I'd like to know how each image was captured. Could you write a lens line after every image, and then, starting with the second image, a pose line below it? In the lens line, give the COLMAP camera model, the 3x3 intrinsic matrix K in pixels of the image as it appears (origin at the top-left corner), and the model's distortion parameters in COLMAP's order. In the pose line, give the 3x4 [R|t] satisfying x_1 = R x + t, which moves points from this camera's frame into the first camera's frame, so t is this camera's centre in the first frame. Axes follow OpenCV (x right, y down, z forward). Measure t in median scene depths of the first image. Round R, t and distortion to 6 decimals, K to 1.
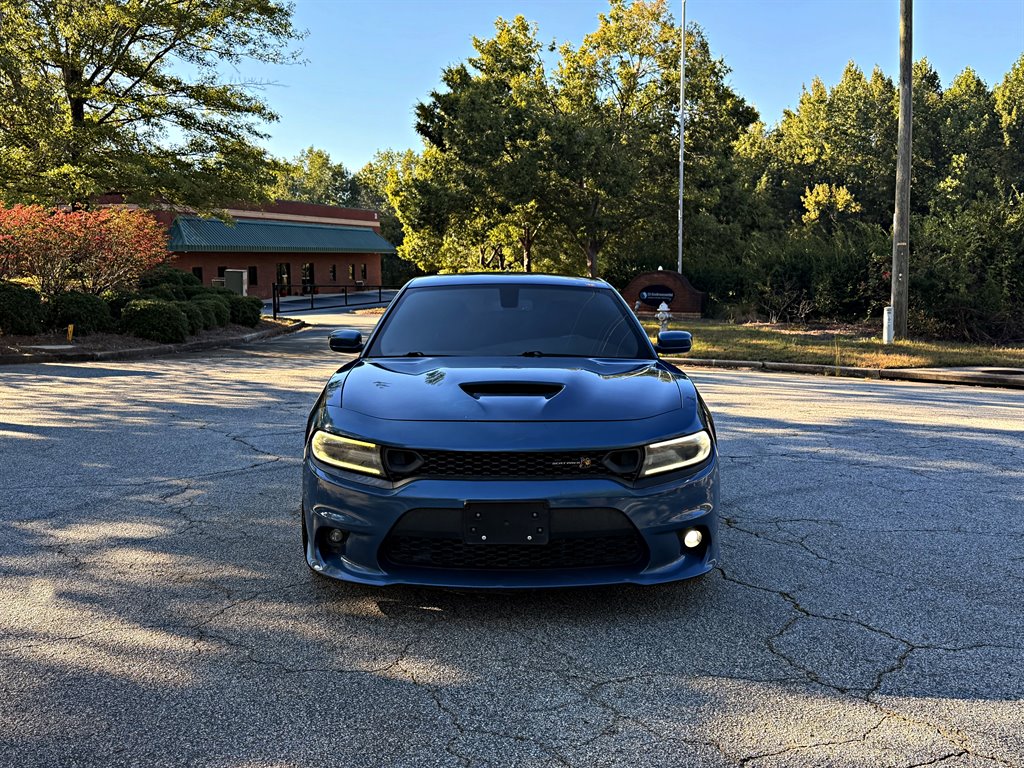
lens RADIAL K [[1013.8, 0, 512.4], [0, 1013.8, 387.1], [0, 0, 1]] dist [0.022336, 0.000000]
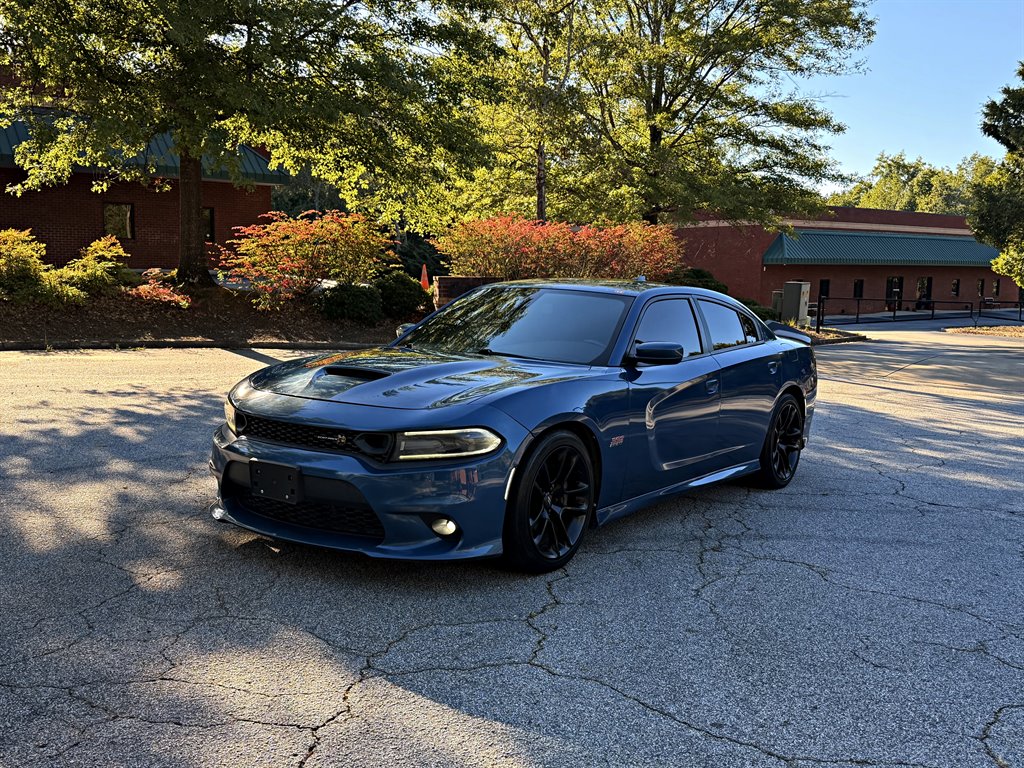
lens RADIAL K [[1013.8, 0, 511.5], [0, 1013.8, 376.5], [0, 0, 1]] dist [0.022336, 0.000000]
pose [[0.806050, 0.072838, -0.587348, 0.107729], [-0.086537, 0.996237, 0.004786, -0.002222], [0.585487, 0.046969, 0.809320, 0.022784]]
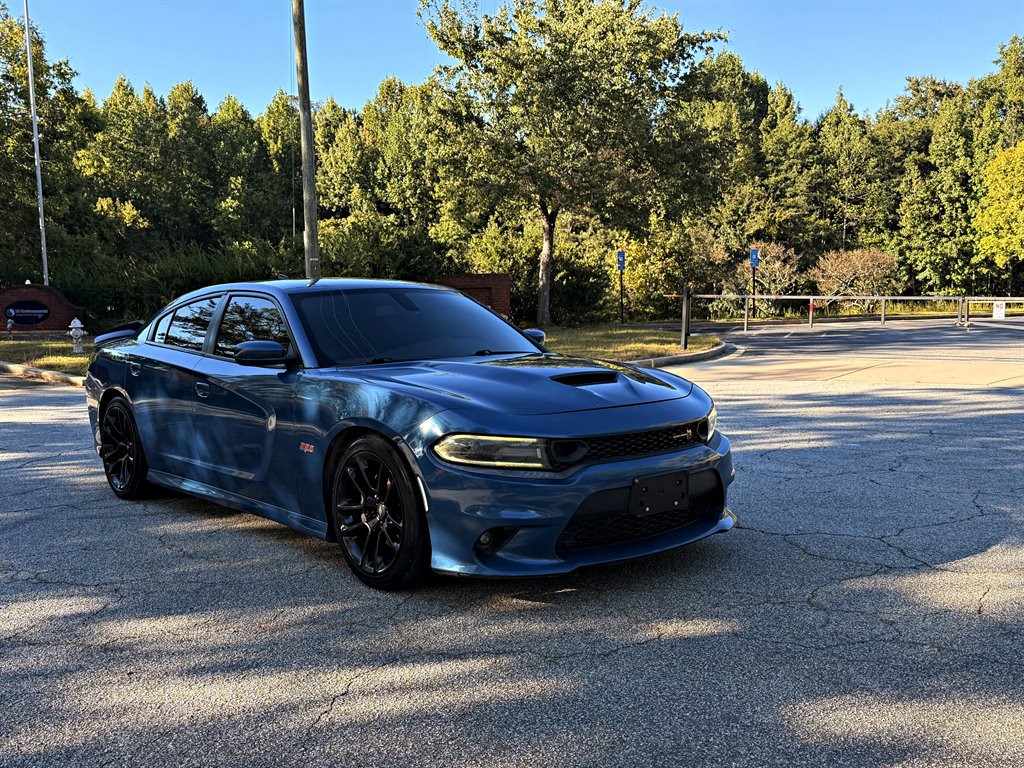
lens RADIAL K [[1013.8, 0, 508.4], [0, 1013.8, 387.8], [0, 0, 1]] dist [0.022336, 0.000000]
pose [[0.768781, -0.072687, 0.635368, -0.099829], [0.082287, 0.996504, 0.014437, -0.001474], [-0.634196, 0.041184, 0.772075, 0.027826]]
